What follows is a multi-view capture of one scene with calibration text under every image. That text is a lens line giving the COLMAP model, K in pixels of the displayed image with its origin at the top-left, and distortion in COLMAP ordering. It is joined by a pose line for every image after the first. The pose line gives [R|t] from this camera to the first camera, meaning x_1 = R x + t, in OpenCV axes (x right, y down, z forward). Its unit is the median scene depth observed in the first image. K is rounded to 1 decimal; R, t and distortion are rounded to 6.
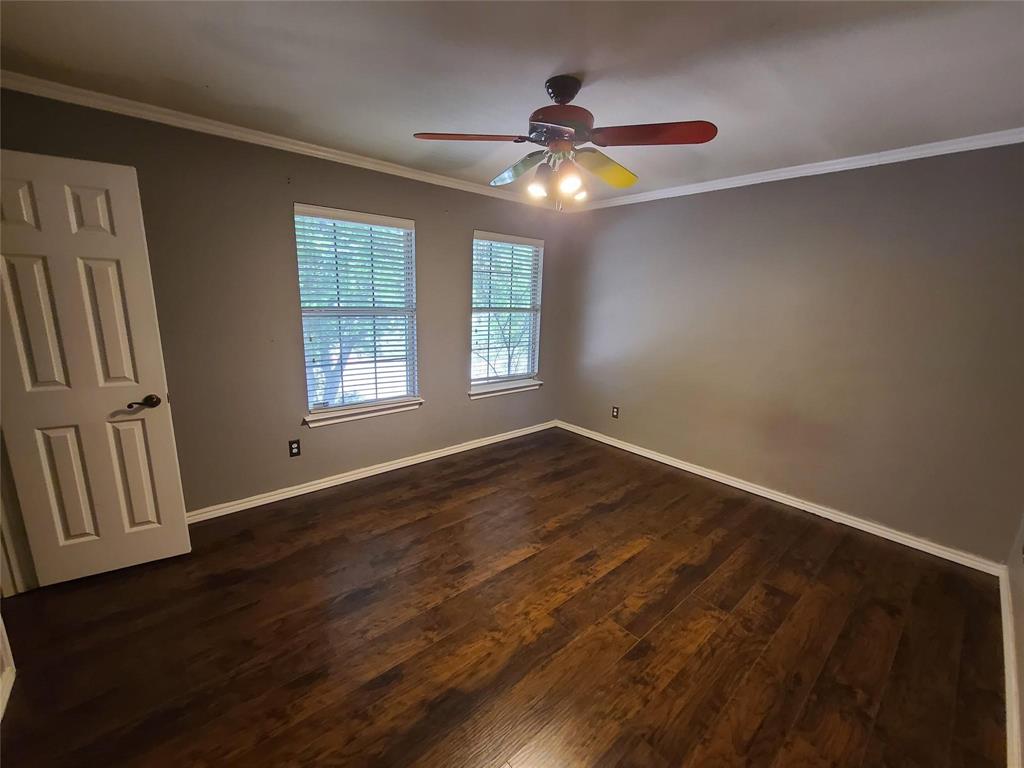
lens RADIAL K [[421.4, 0, 510.8], [0, 421.4, 383.9], [0, 0, 1]] dist [-0.001364, -0.000337]
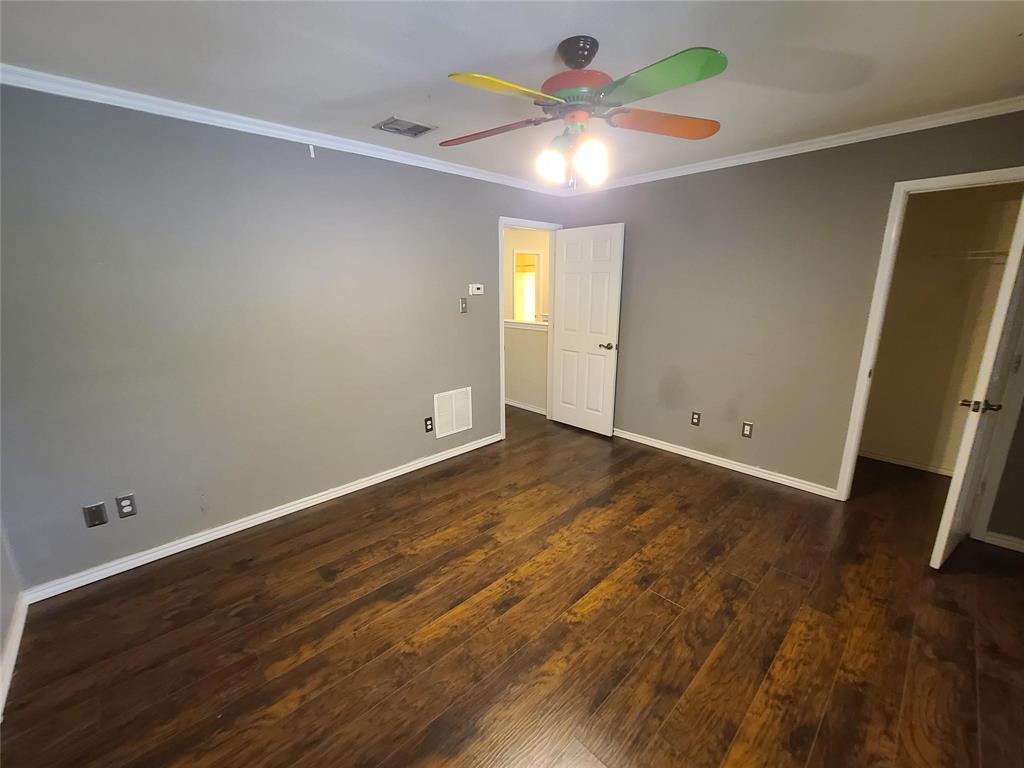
lens RADIAL K [[421.4, 0, 510.8], [0, 421.4, 383.9], [0, 0, 1]] dist [-0.001364, -0.000337]
pose [[-0.998958, -0.012655, -0.043848, 0.238259], [-0.030403, 0.901074, 0.432599, -0.361446], [0.034036, 0.433481, -0.900520, 1.689562]]
